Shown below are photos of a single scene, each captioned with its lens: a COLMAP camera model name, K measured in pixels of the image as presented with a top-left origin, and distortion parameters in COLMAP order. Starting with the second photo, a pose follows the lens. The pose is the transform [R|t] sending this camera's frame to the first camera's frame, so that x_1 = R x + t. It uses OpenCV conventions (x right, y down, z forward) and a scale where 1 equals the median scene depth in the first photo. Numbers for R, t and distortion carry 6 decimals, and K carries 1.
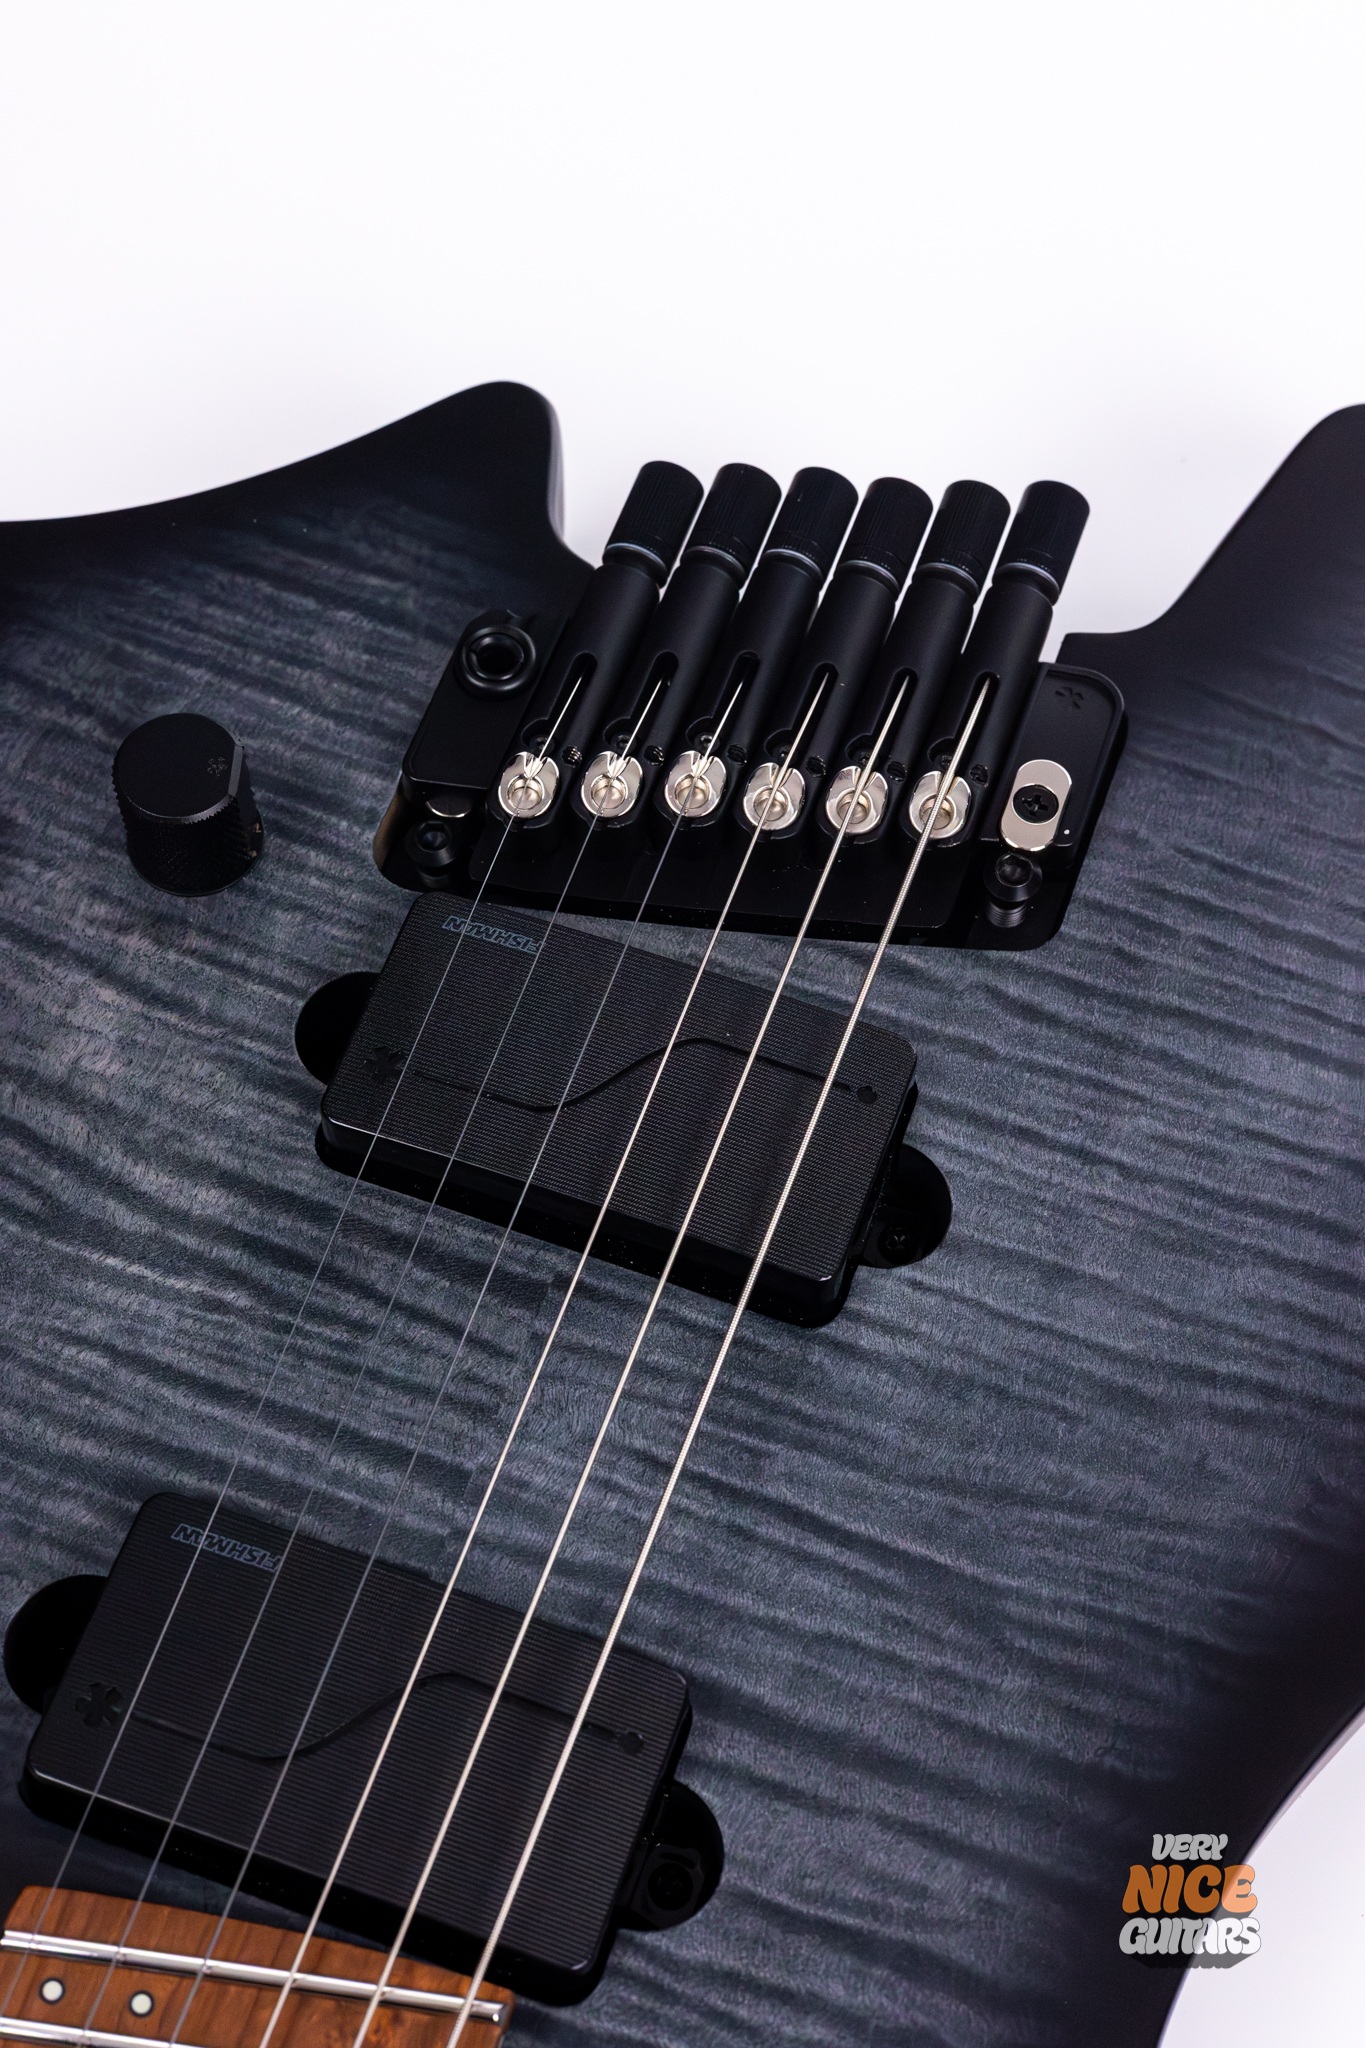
lens RADIAL K [[3230.5, 0, 682.5], [0, 3230.5, 1024.0], [0, 0, 1]] dist [-0.021580, 0.030665]
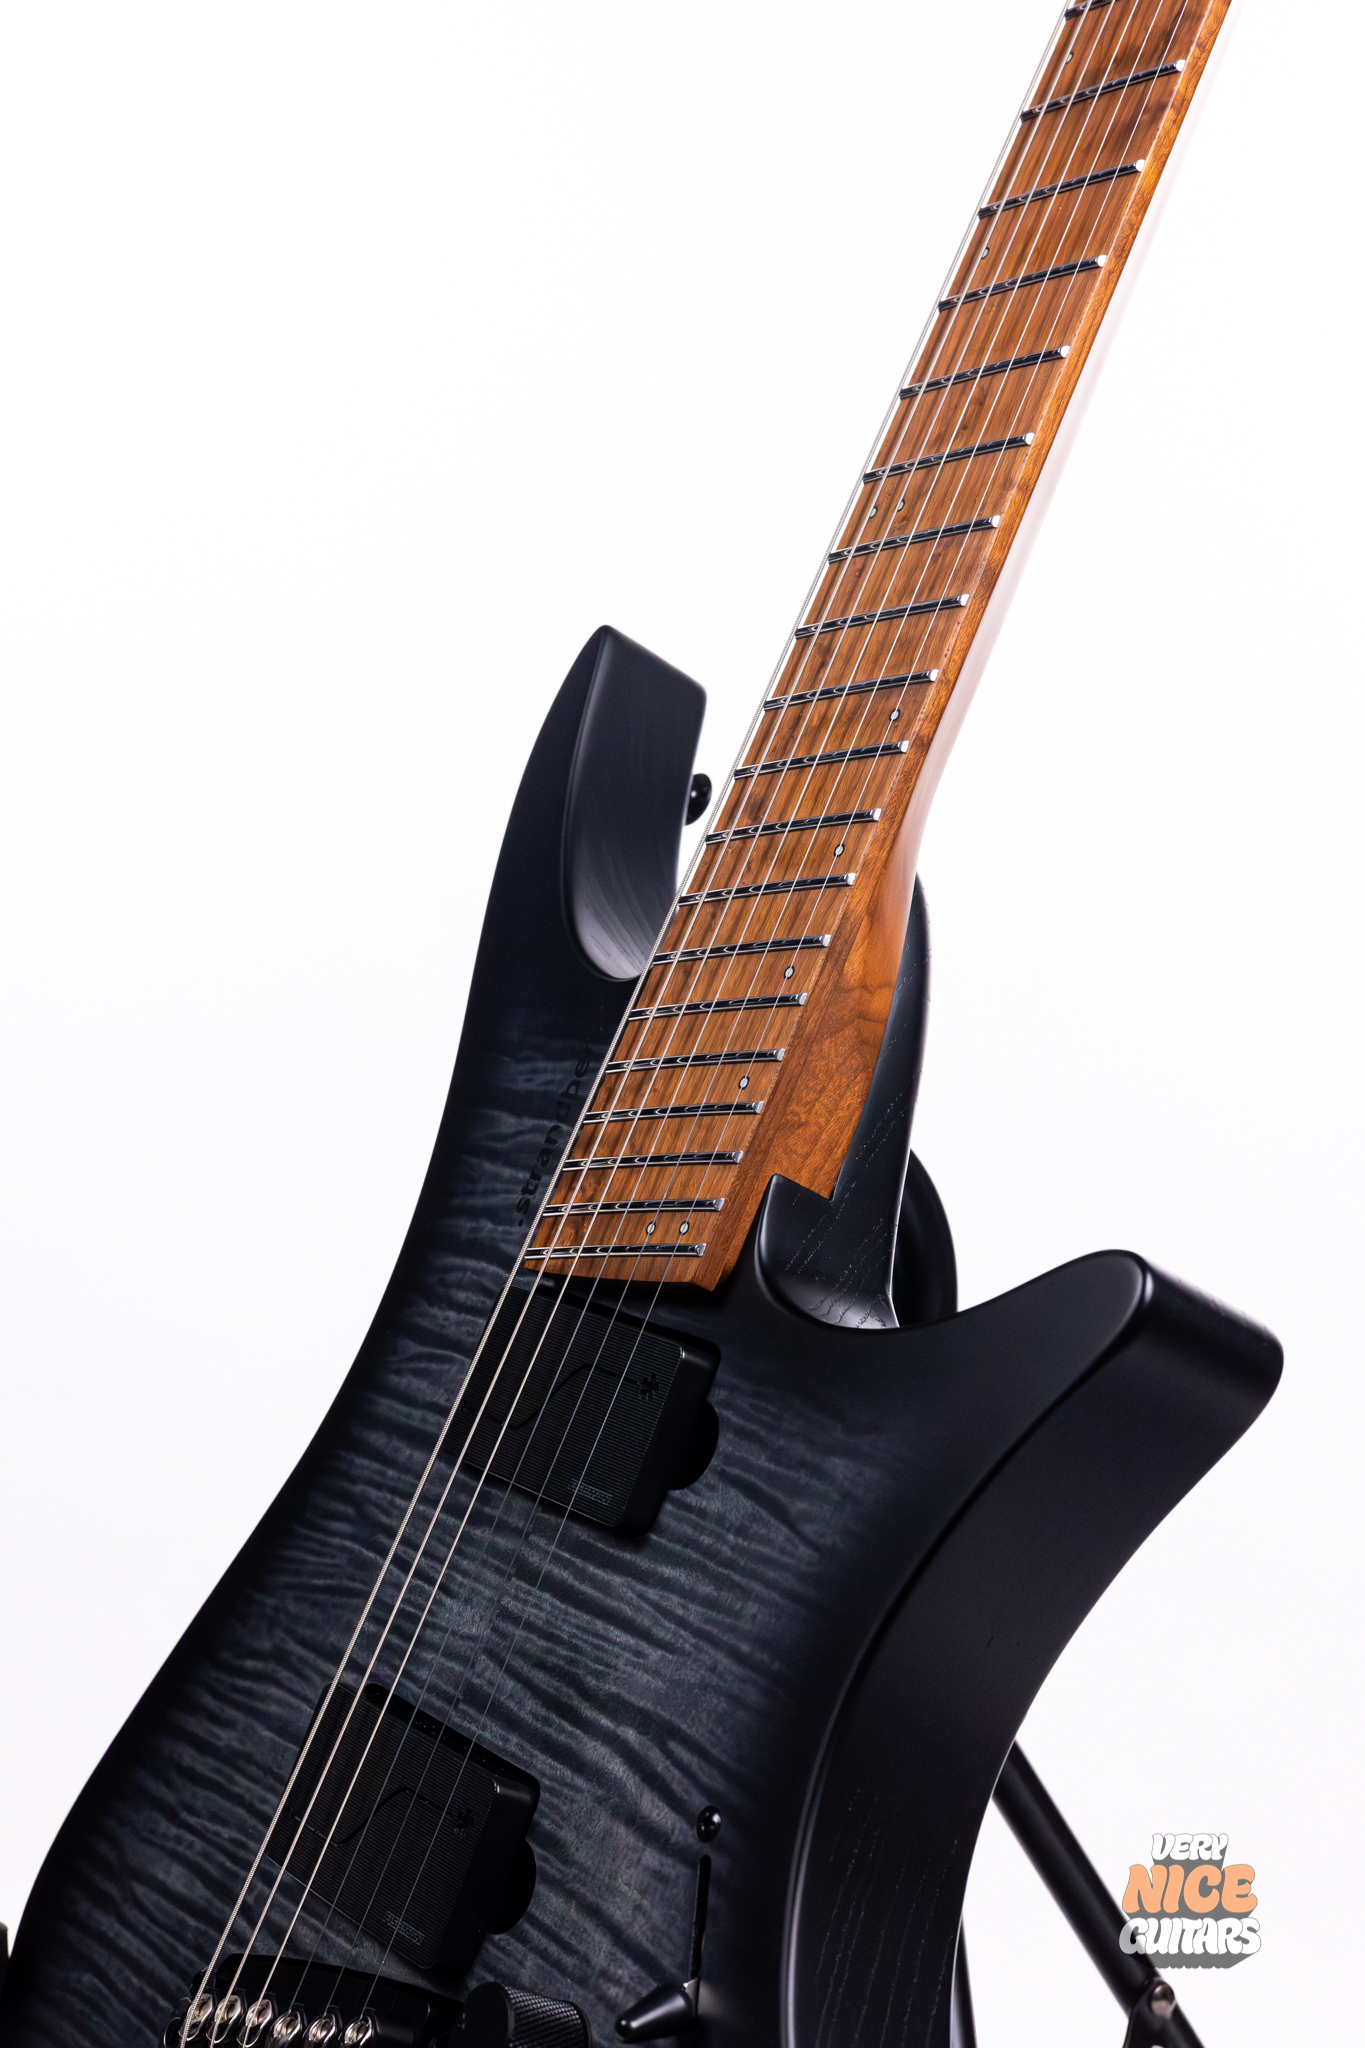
lens RADIAL K [[3106.8, 0, 682.5], [0, 3106.8, 1024.0], [0, 0, 1]] dist [-0.026021, -0.044862]
pose [[-0.674047, 0.193323, 0.712943, -1.229386], [0.497190, -0.595068, 0.631424, -0.610527], [0.546318, 0.780077, 0.304986, 0.336073]]
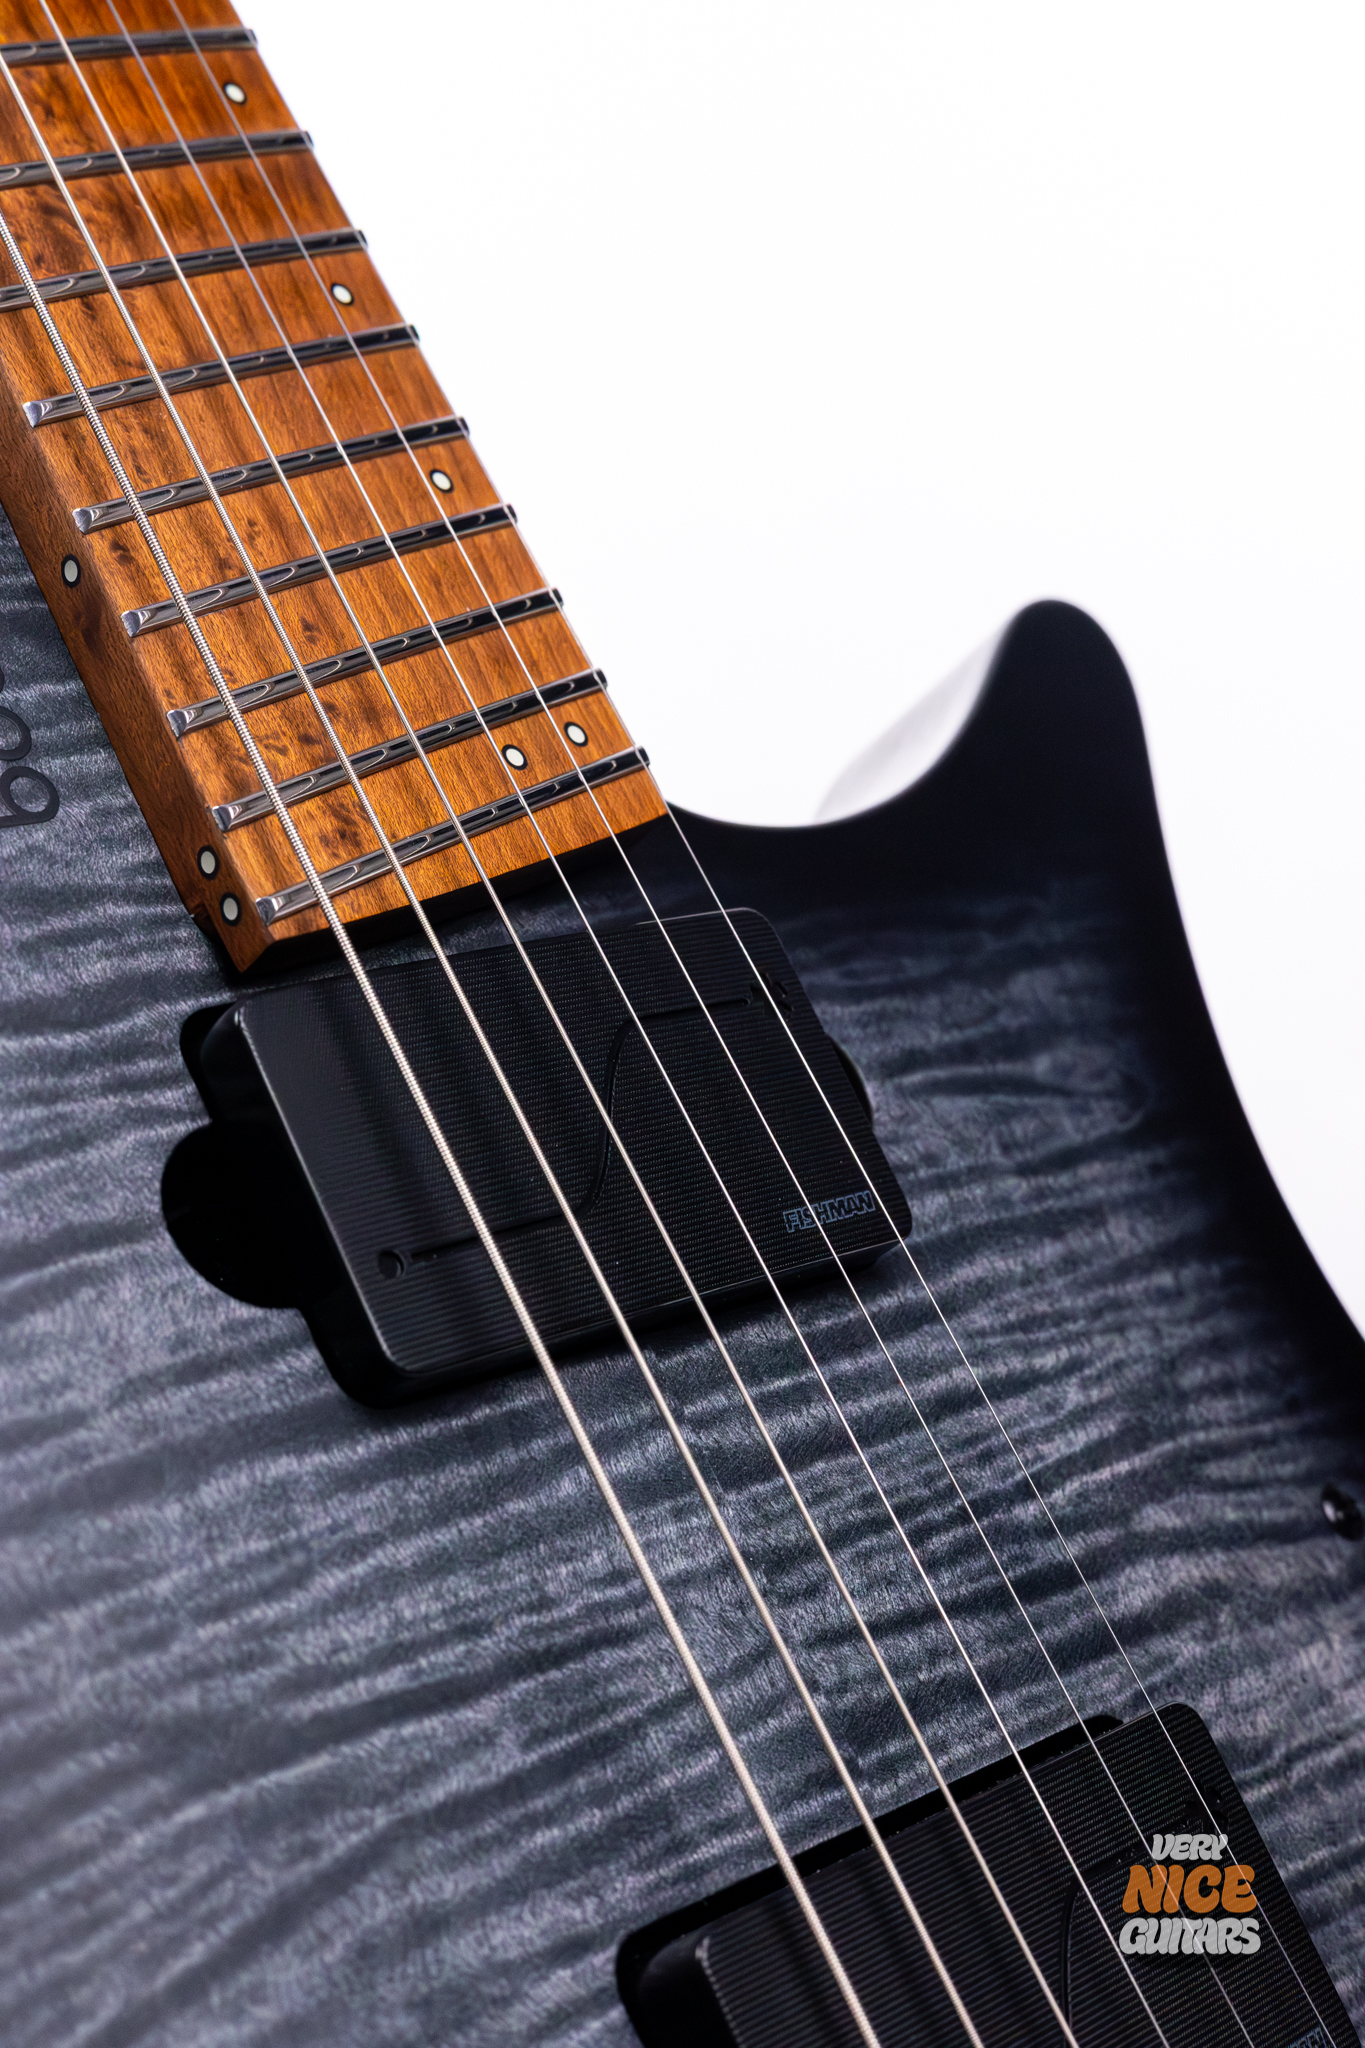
lens RADIAL K [[3364.2, 0, 682.5], [0, 3364.2, 1024.0], [0, 0, 1]] dist [-0.036074, -0.063145]
pose [[-0.490559, 0.405660, -0.771228, 0.472889], [-0.847139, -0.429422, 0.312972, -0.047794], [-0.204222, 0.806869, 0.554307, 0.459768]]
